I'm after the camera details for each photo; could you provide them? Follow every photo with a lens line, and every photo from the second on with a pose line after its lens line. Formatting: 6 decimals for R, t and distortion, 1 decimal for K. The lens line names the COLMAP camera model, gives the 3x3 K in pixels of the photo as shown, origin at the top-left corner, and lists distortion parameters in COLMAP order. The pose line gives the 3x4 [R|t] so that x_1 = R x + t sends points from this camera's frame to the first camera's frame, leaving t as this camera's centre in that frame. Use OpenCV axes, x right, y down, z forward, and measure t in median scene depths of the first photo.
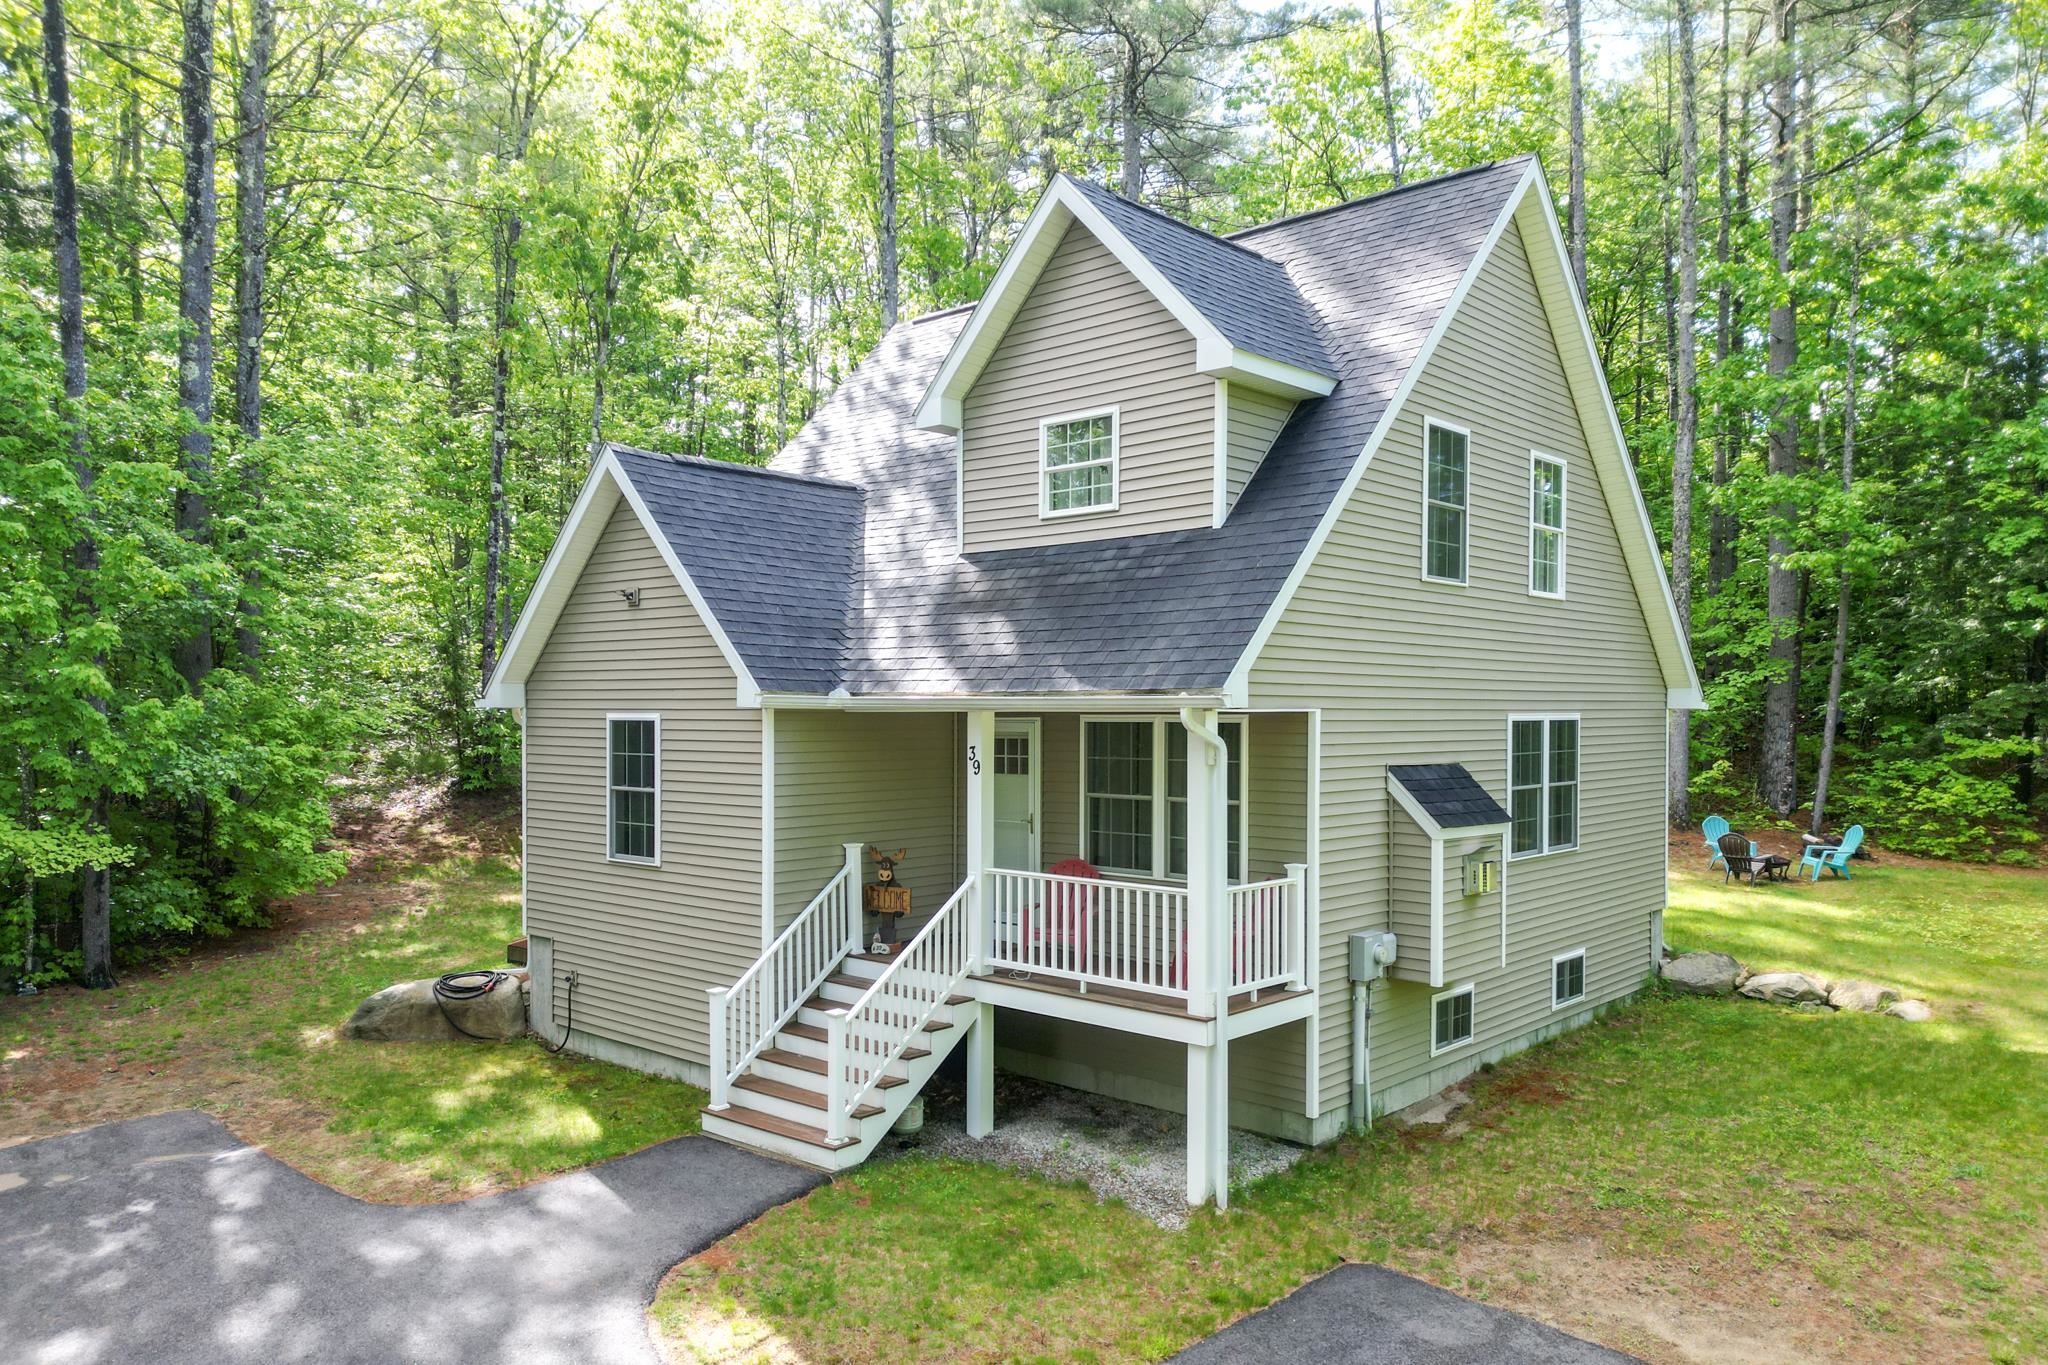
lens RADIAL K [[1437.4, 0, 1030.6], [0, 1437.4, 729.2], [0, 0, 1]] dist [0.035550, -0.066574]
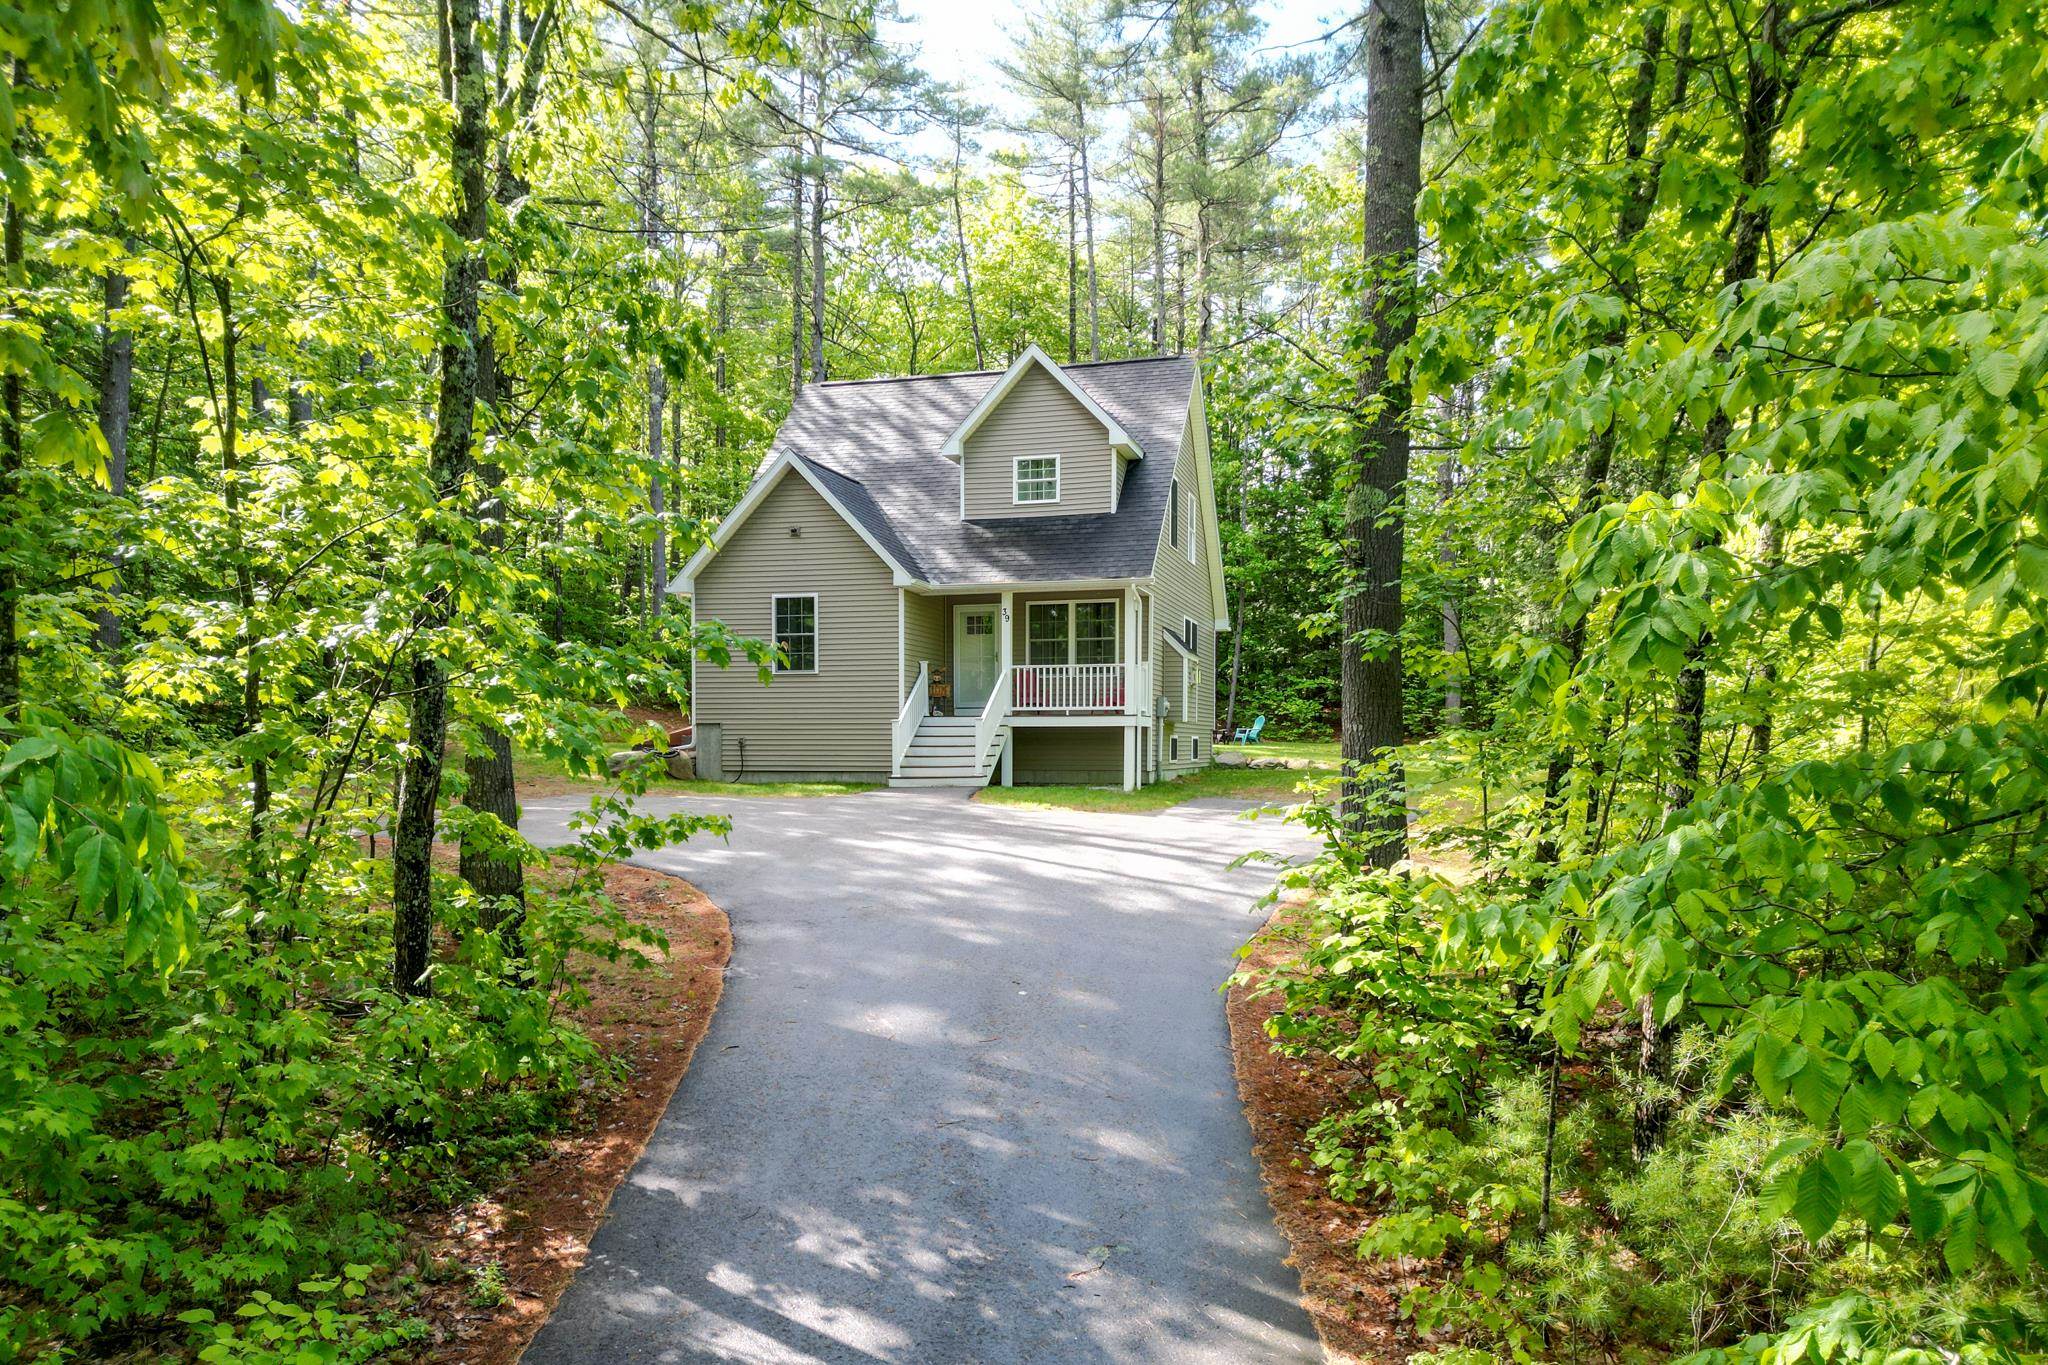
lens RADIAL K [[1437.4, 0, 1030.6], [0, 1437.4, 729.2], [0, 0, 1]] dist [0.035550, -0.066574]
pose [[0.894785, 0.000335, 0.446497, -0.941776], [0.008625, 0.999800, -0.018035, 0.227420], [-0.446414, 0.019989, 0.894604, -0.913108]]
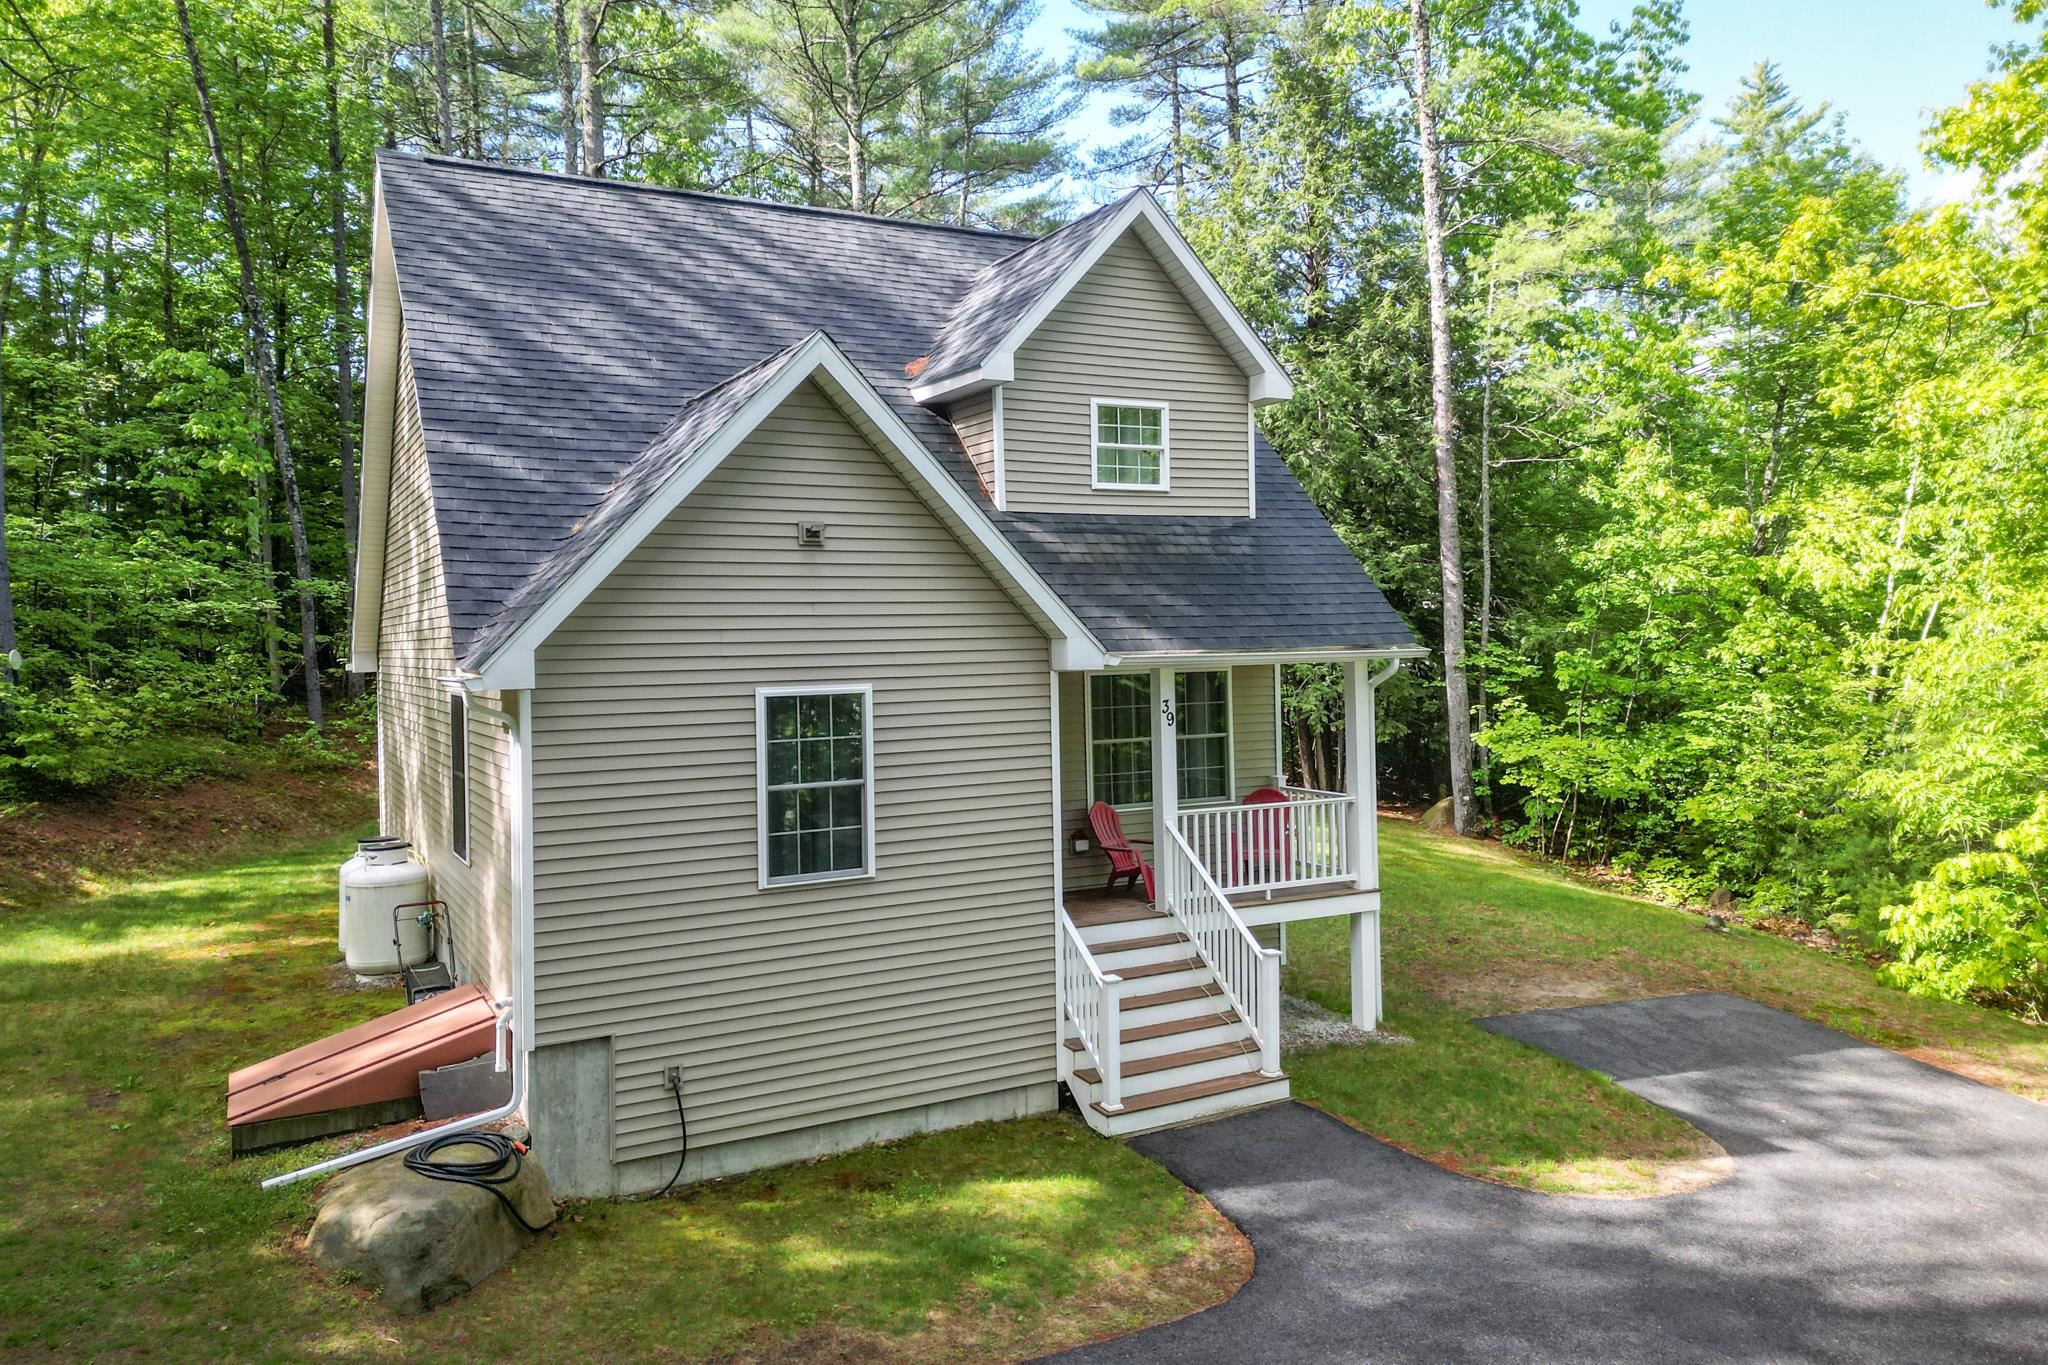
lens RADIAL K [[1522.2, 0, 1021.1], [0, 1522.2, 557.8], [0, 0, 1]] dist [0.007971, -0.077867]
pose [[0.321321, 0.039017, 0.946166, -1.136521], [0.030523, 0.998205, -0.051529, -0.038116], [-0.946478, 0.045438, 0.319553, 0.712653]]
